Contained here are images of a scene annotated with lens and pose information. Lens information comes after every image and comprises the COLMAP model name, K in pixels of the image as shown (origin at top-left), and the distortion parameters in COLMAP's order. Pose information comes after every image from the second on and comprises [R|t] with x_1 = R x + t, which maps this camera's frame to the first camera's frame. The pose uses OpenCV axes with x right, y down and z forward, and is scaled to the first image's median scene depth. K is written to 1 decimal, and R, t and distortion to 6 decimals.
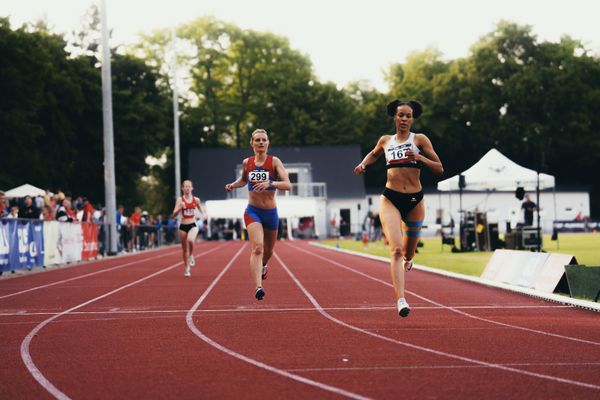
lens RADIAL K [[1899.0, 0, 304.2], [0, 1899.0, 197.5], [0, 0, 1]] dist [0.591999, 0.000000]
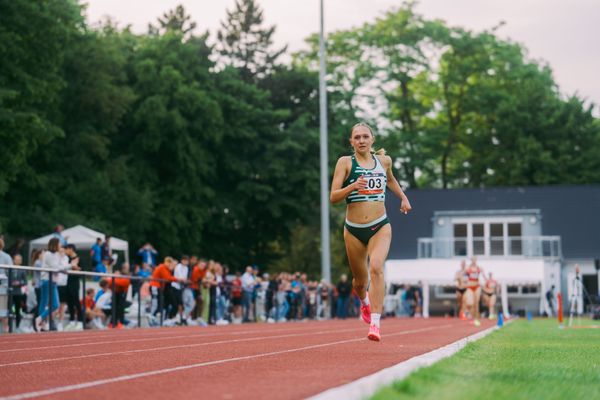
lens RADIAL K [[1914.7, 0, 301.9], [0, 1914.7, 195.5], [0, 0, 1]] dist [0.732437, 0.000000]
pose [[0.989401, -0.000708, -0.145208, 0.019605], [-0.005617, 0.999053, -0.043147, 0.008027], [0.145101, 0.043506, 0.988460, 0.268663]]
